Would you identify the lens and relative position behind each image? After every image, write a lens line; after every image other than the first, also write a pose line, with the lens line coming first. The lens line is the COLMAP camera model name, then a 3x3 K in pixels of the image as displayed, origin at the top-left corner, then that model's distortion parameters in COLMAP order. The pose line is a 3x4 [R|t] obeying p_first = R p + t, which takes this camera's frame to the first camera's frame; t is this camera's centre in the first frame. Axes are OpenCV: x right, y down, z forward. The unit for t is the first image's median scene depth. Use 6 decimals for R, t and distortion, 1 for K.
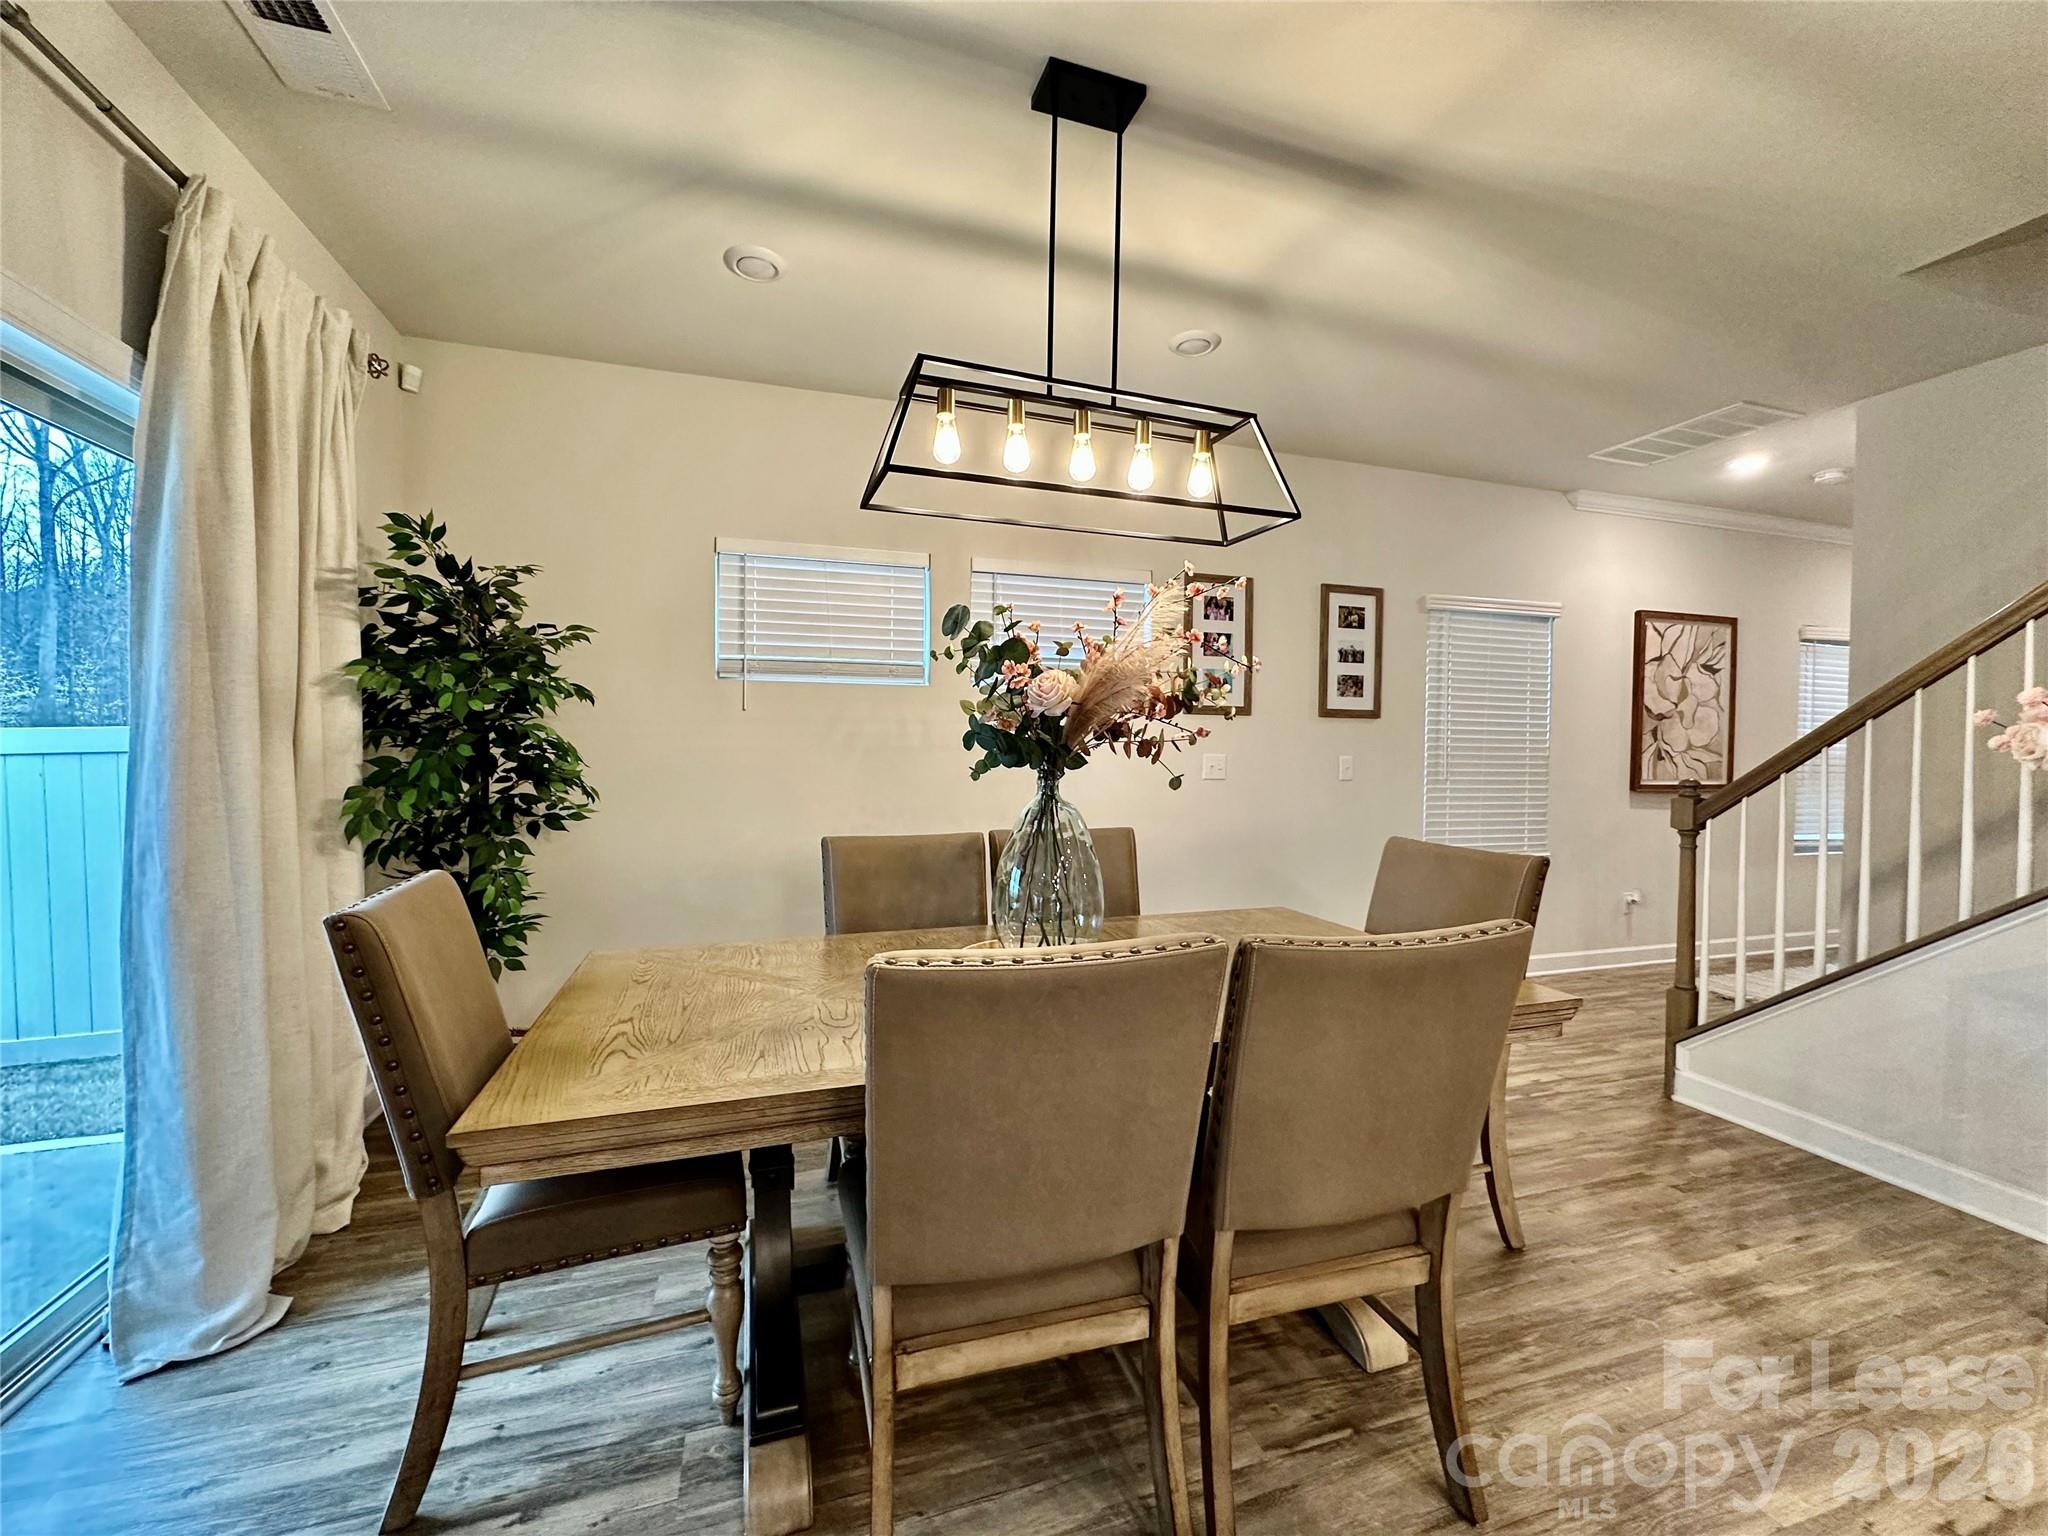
lens RADIAL K [[814.3, 0, 1017.8], [0, 814.3, 769.5], [0, 0, 1]] dist [-0.003640, 0.000810]
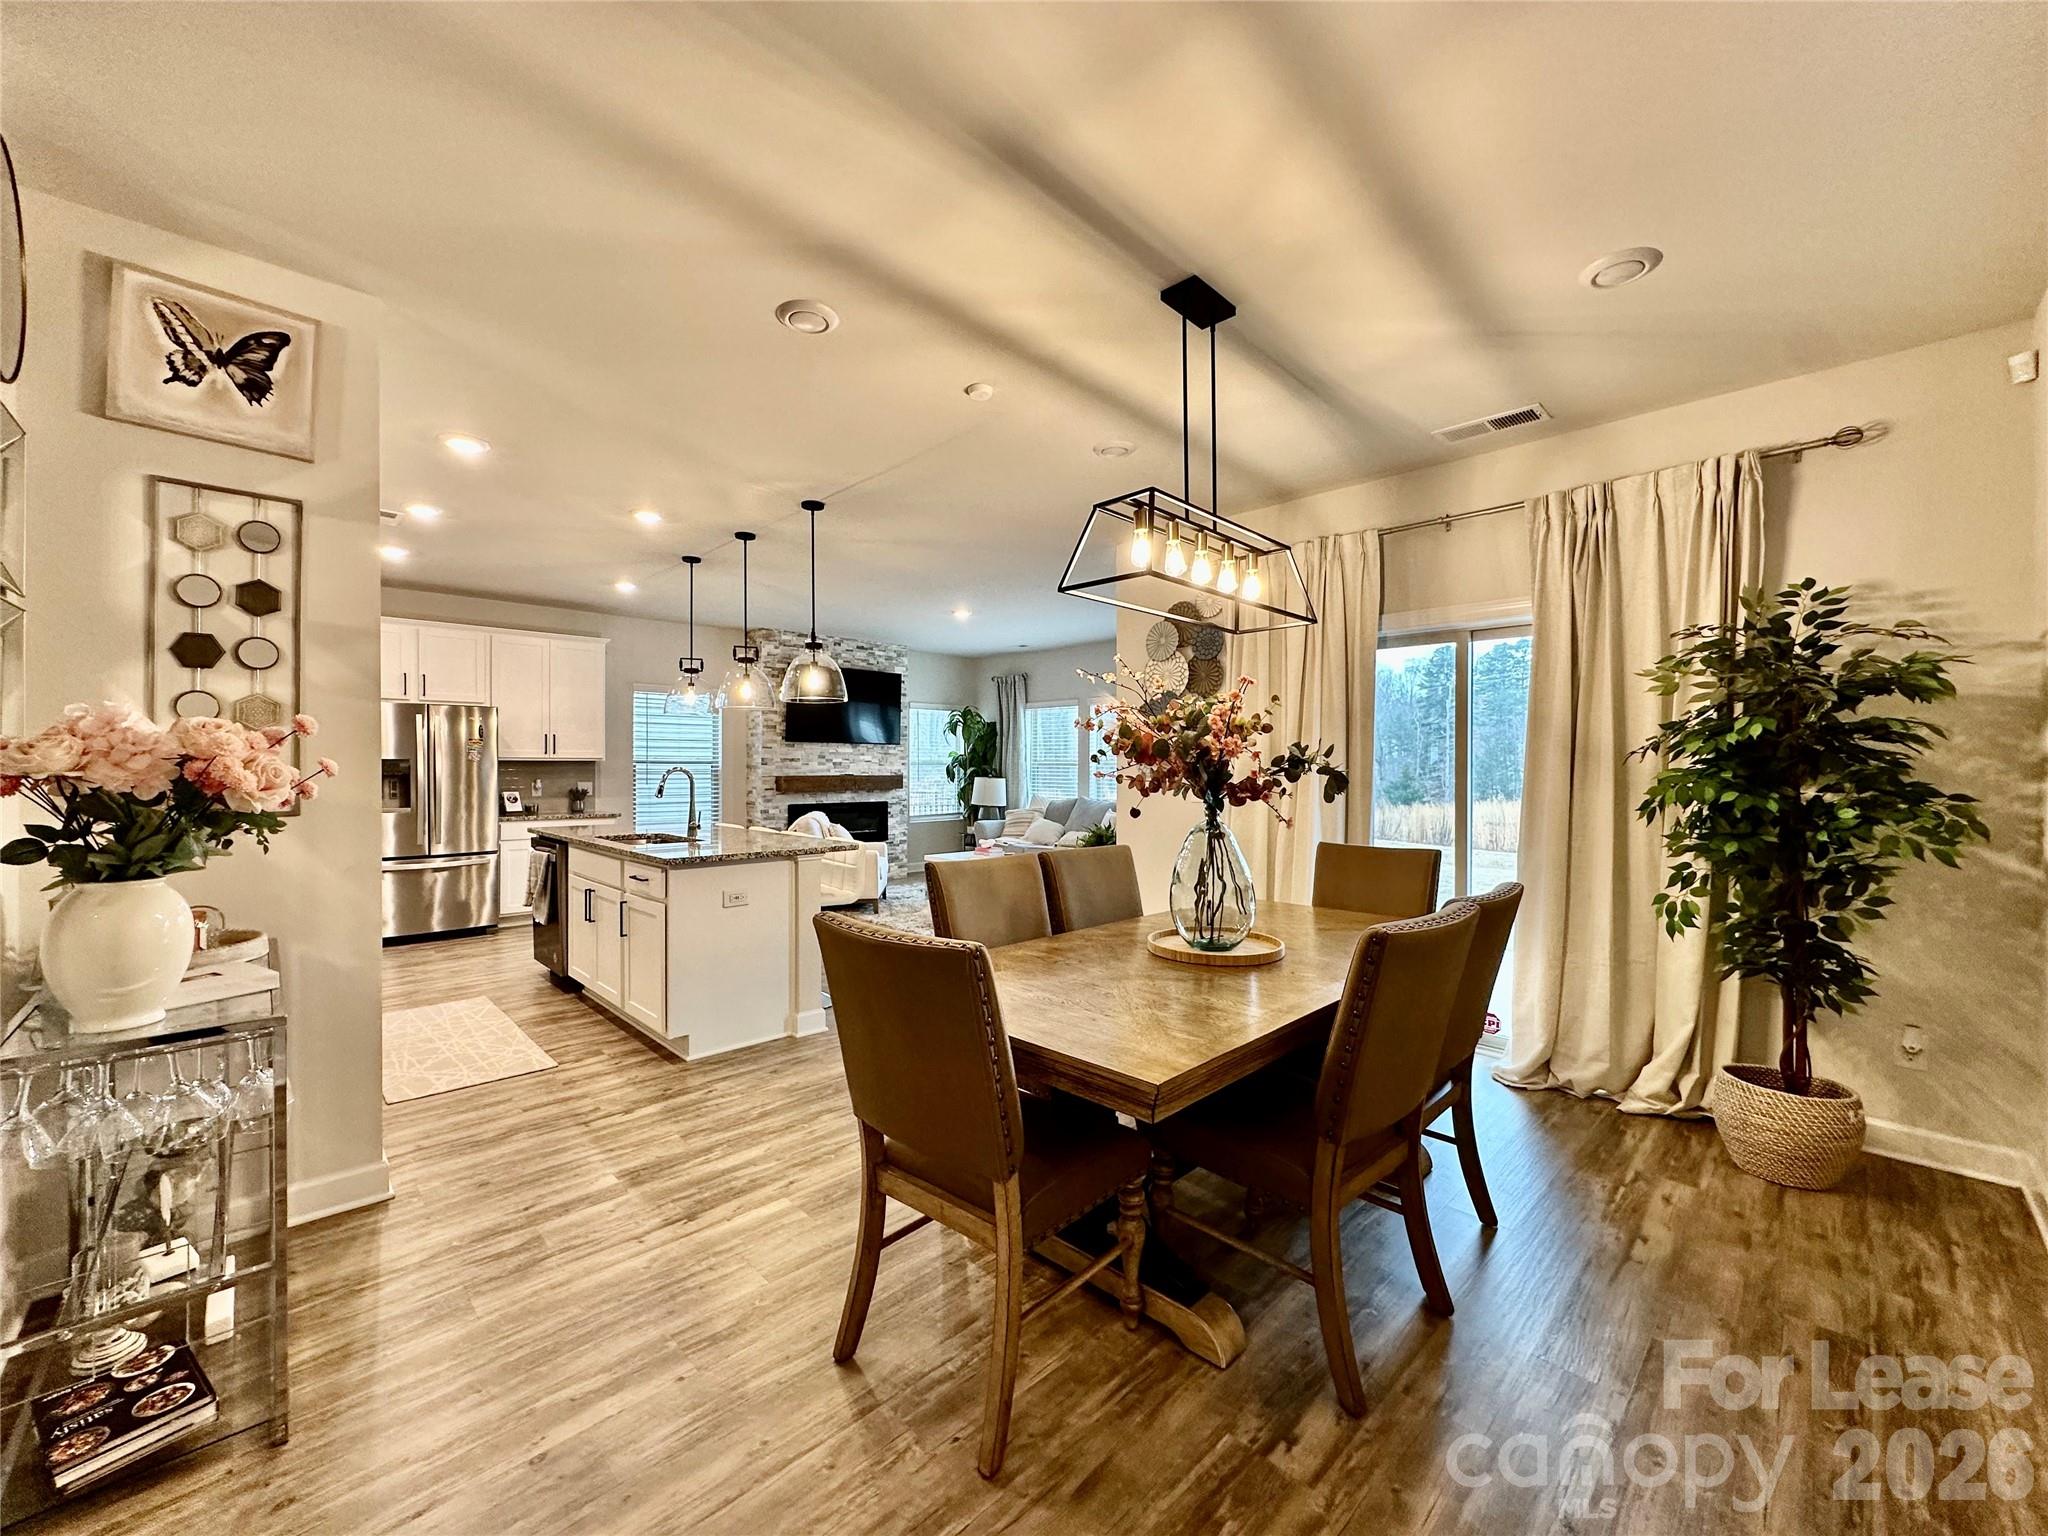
lens RADIAL K [[814.3, 0, 1022.5], [0, 814.3, 768.0], [0, 0, 1]] dist [-0.003640, 0.000810]
pose [[-0.890700, -0.010143, -0.454479, 0.866318], [-0.021813, 0.999553, 0.020440, -0.071818], [0.454068, 0.028120, -0.890523, 1.898358]]
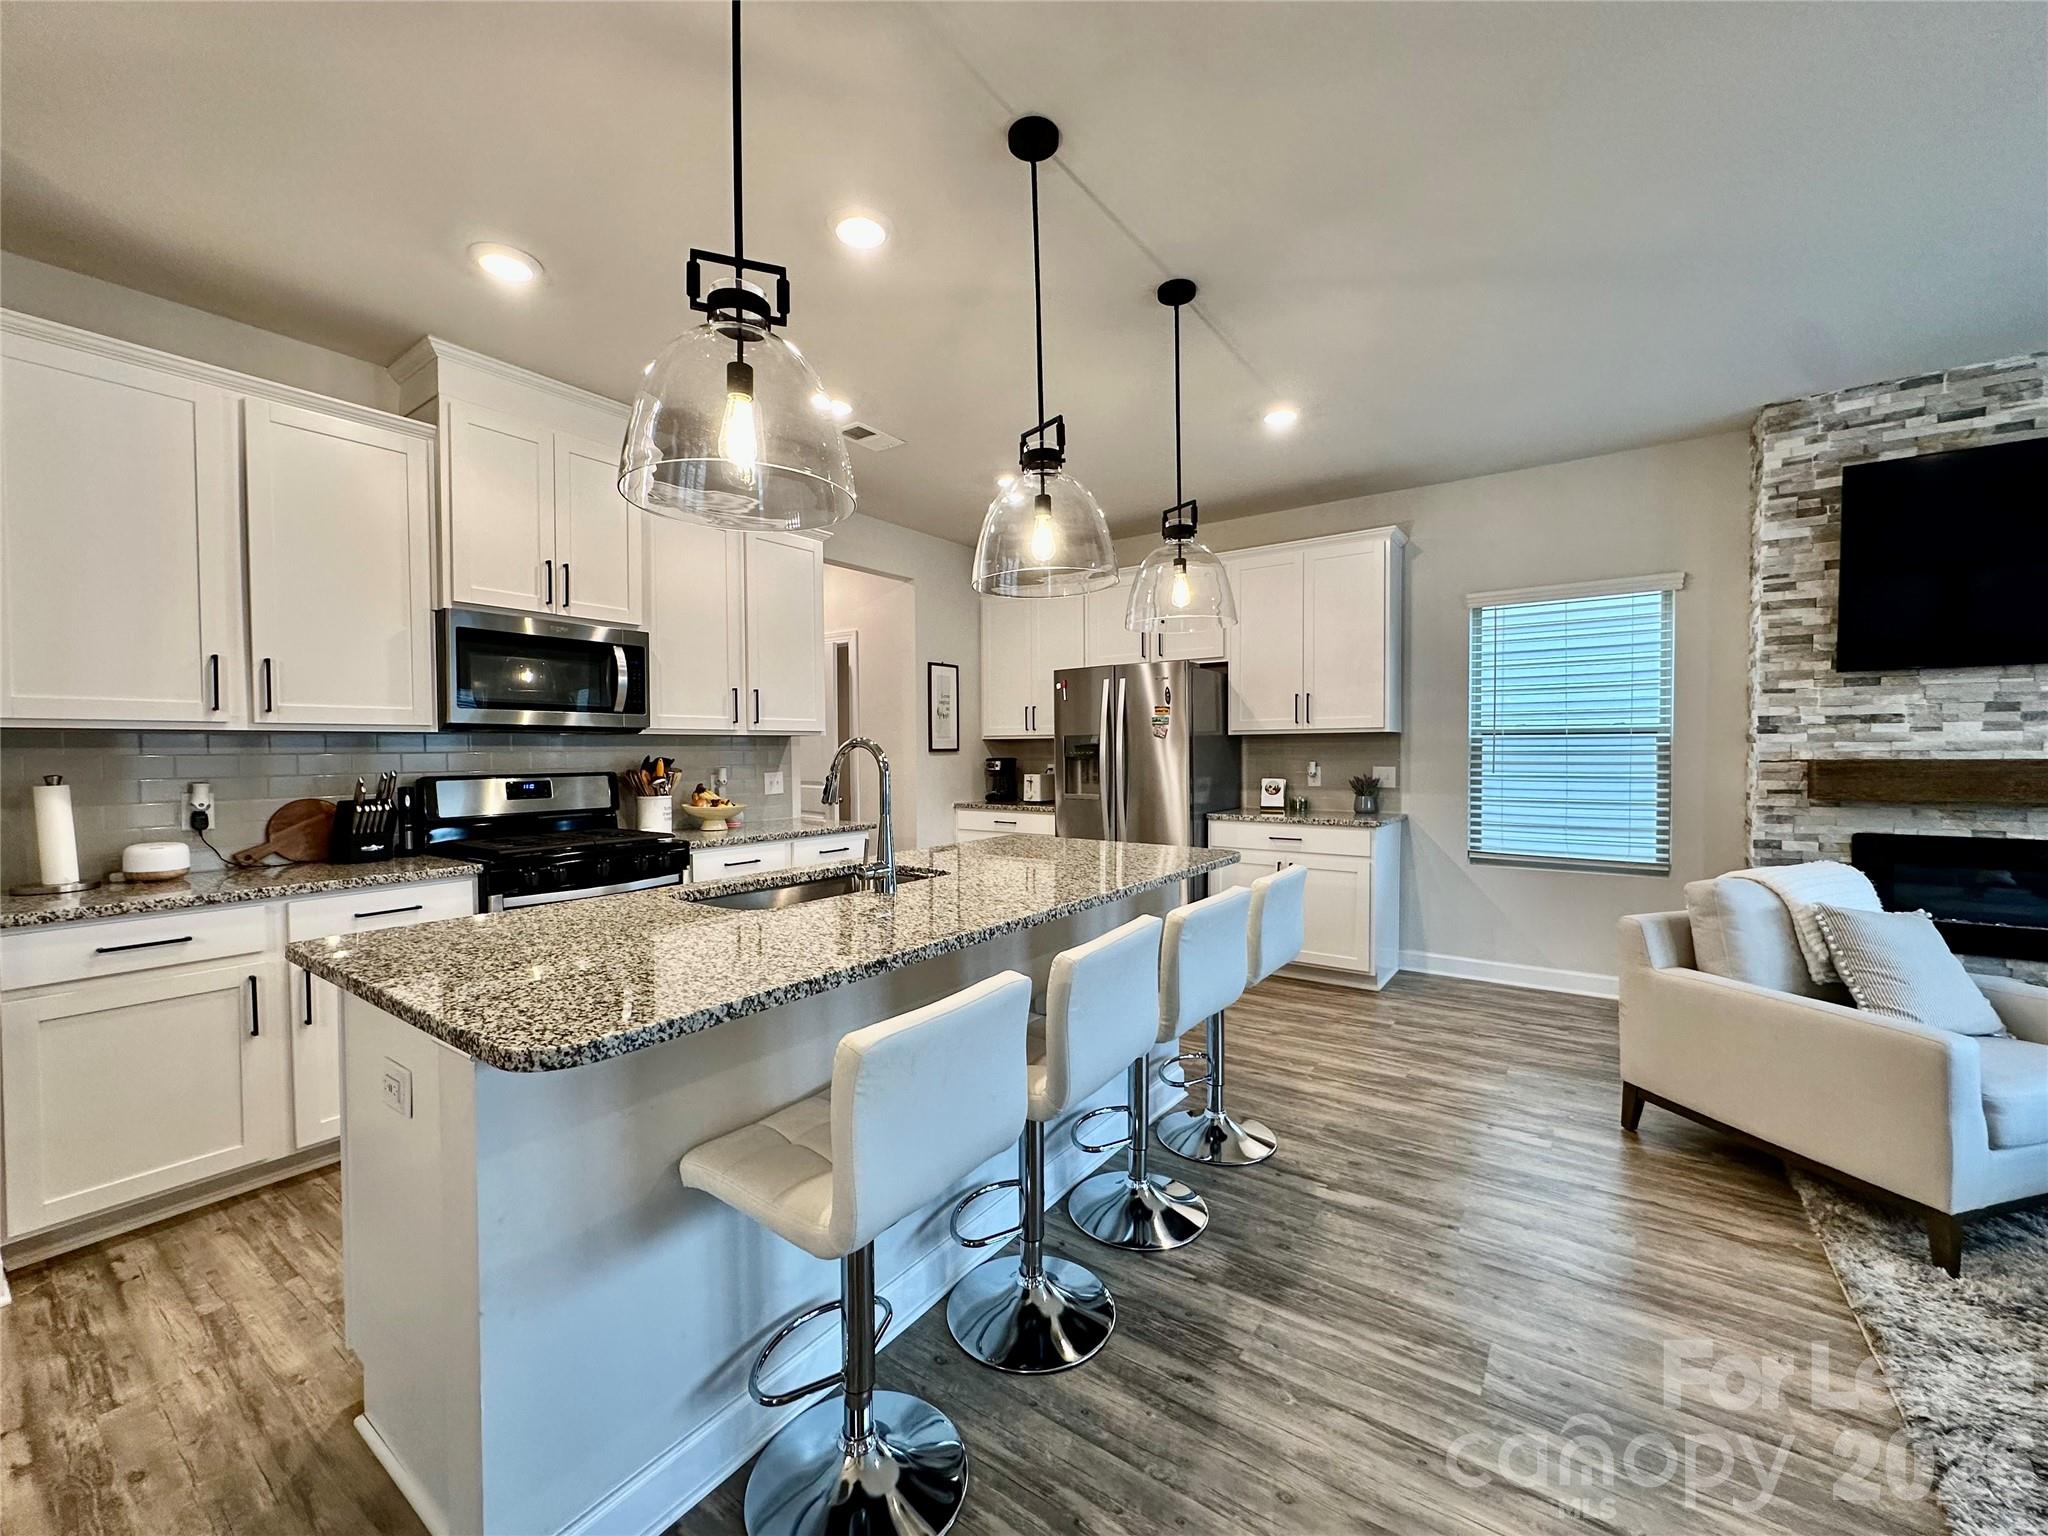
lens RADIAL K [[814.3, 0, 1018.4], [0, 814.3, 769.1], [0, 0, 1]] dist [-0.003640, 0.000810]
pose [[-0.603797, -0.023873, 0.796781, -0.270904], [0.021601, 0.998694, 0.046292, -0.011546], [-0.796846, 0.045162, -0.602493, -0.088266]]
